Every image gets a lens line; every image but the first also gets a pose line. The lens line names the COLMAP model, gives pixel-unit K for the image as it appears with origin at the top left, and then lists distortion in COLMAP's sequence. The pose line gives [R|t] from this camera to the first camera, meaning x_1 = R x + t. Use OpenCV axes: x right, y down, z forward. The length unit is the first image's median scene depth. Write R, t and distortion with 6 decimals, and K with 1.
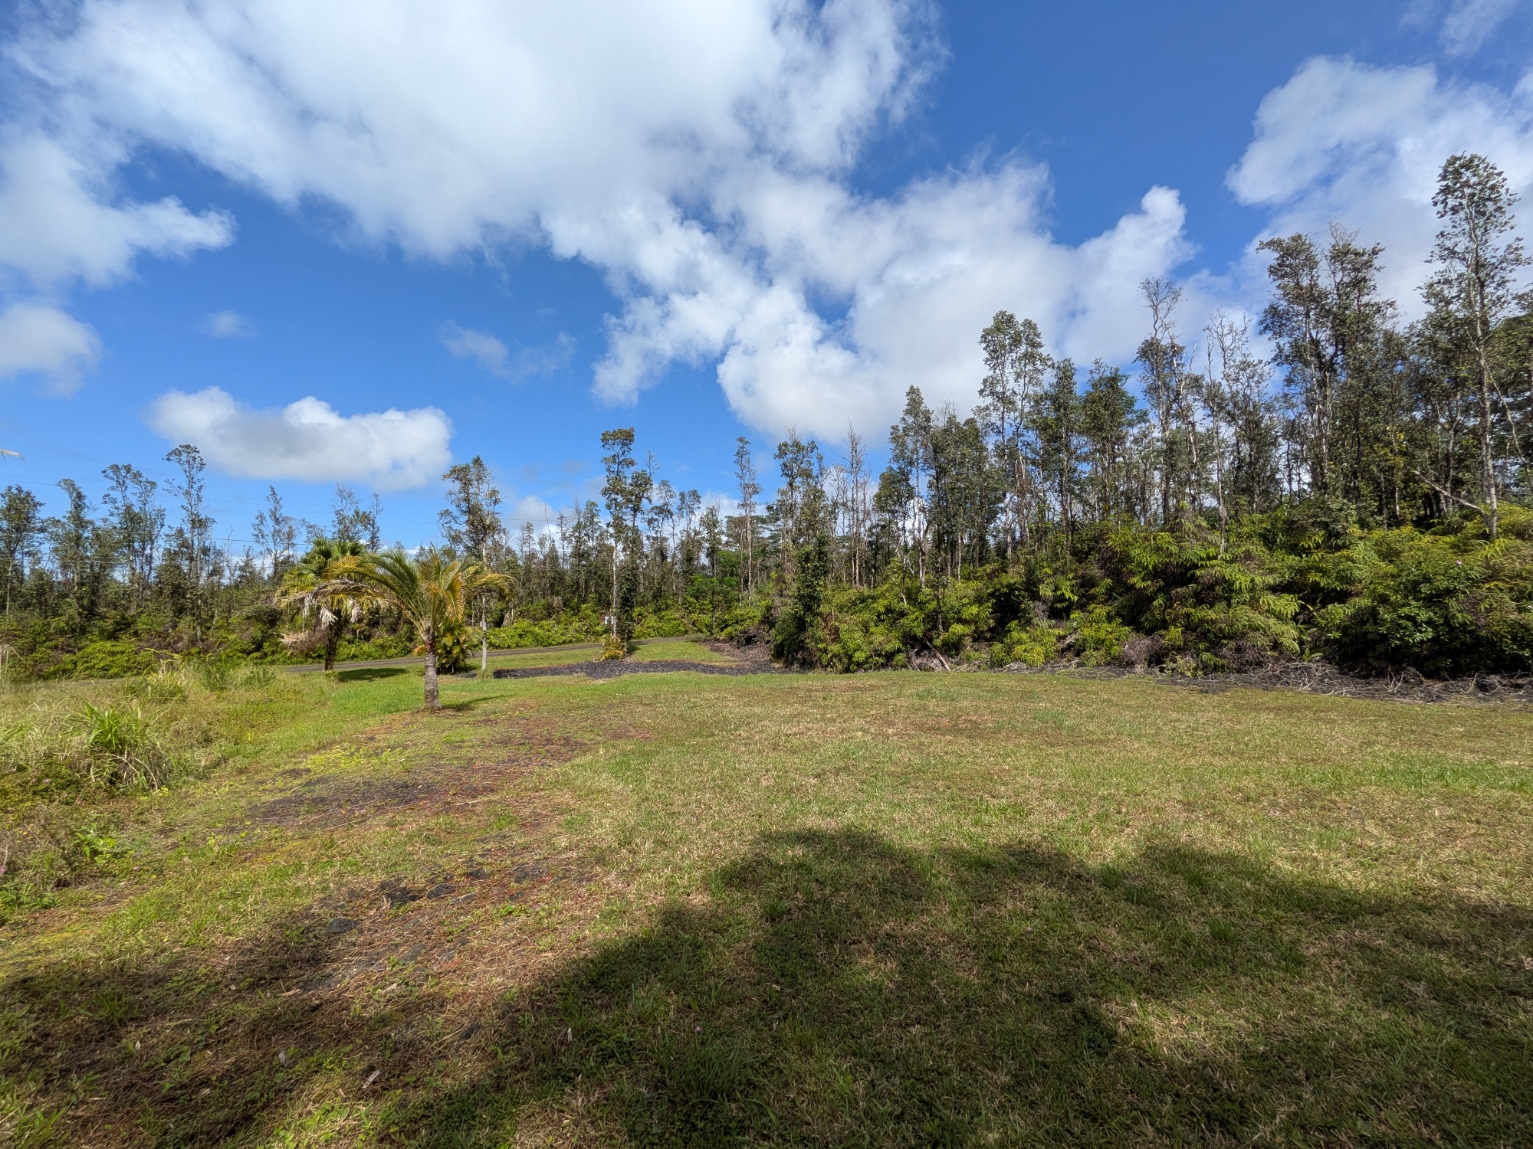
lens RADIAL K [[601.2, 0, 766.8], [0, 601.2, 554.4], [0, 0, 1]] dist [0.004396, -0.002460]
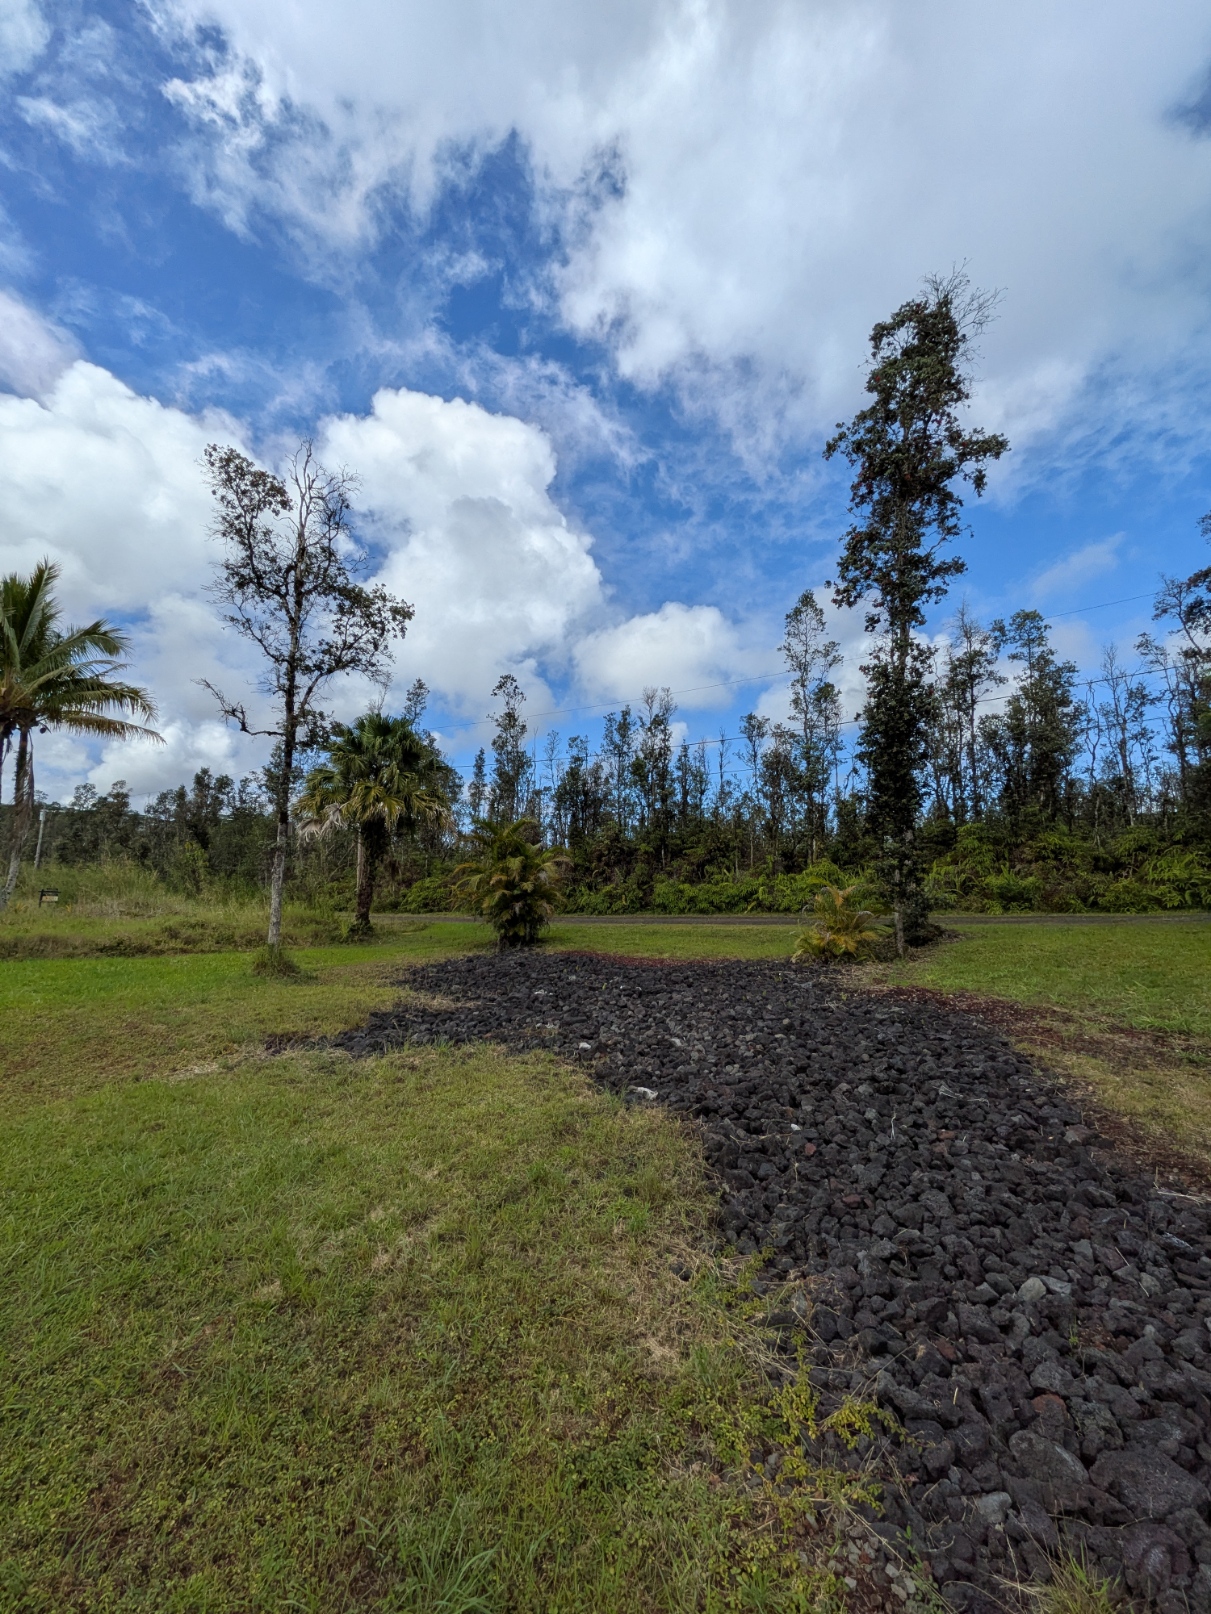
lens RADIAL K [[633.0, 0, 604.6], [0, 633.0, 824.4], [0, 0, 1]] dist [0.004396, -0.002460]
pose [[0.441315, -0.060138, -0.895335, -0.006753], [0.070894, 0.996970, -0.032021, 0.097104], [0.894547, -0.049342, 0.444242, 0.694746]]
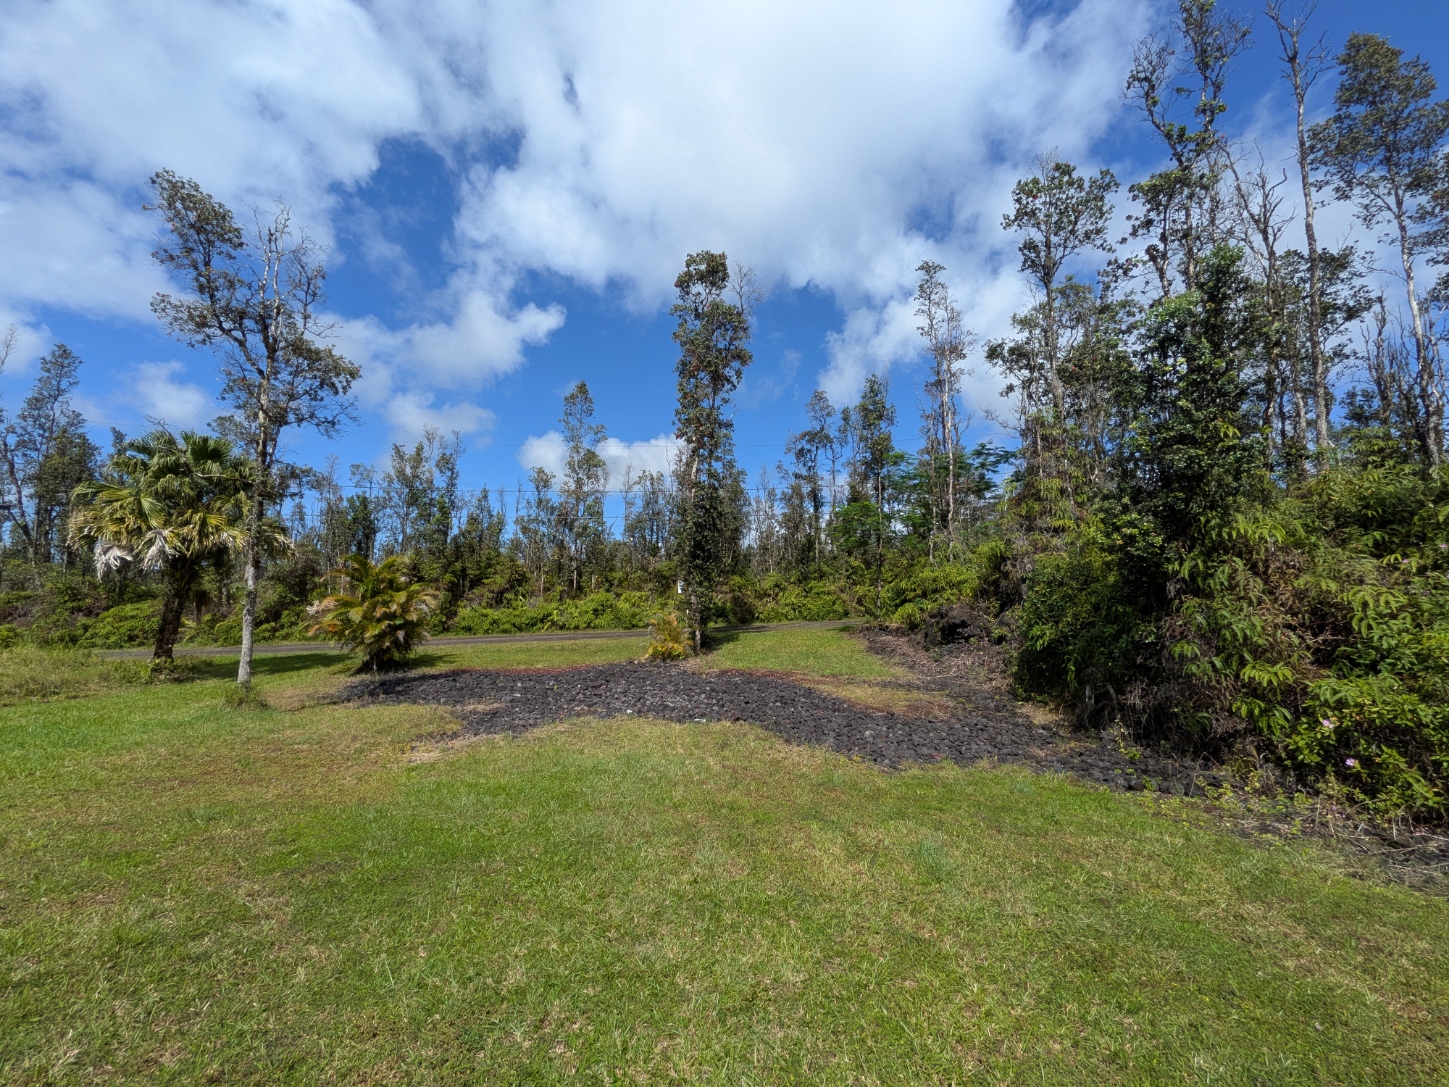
lens RADIAL K [[568.3, 0, 727.7], [0, 568.3, 553.7], [0, 0, 1]] dist [0.004396, -0.002460]
pose [[0.914036, -0.015394, -0.405340, -0.009054], [0.022534, 0.999664, 0.012849, 0.072981], [0.405006, -0.020878, 0.914076, 0.536954]]
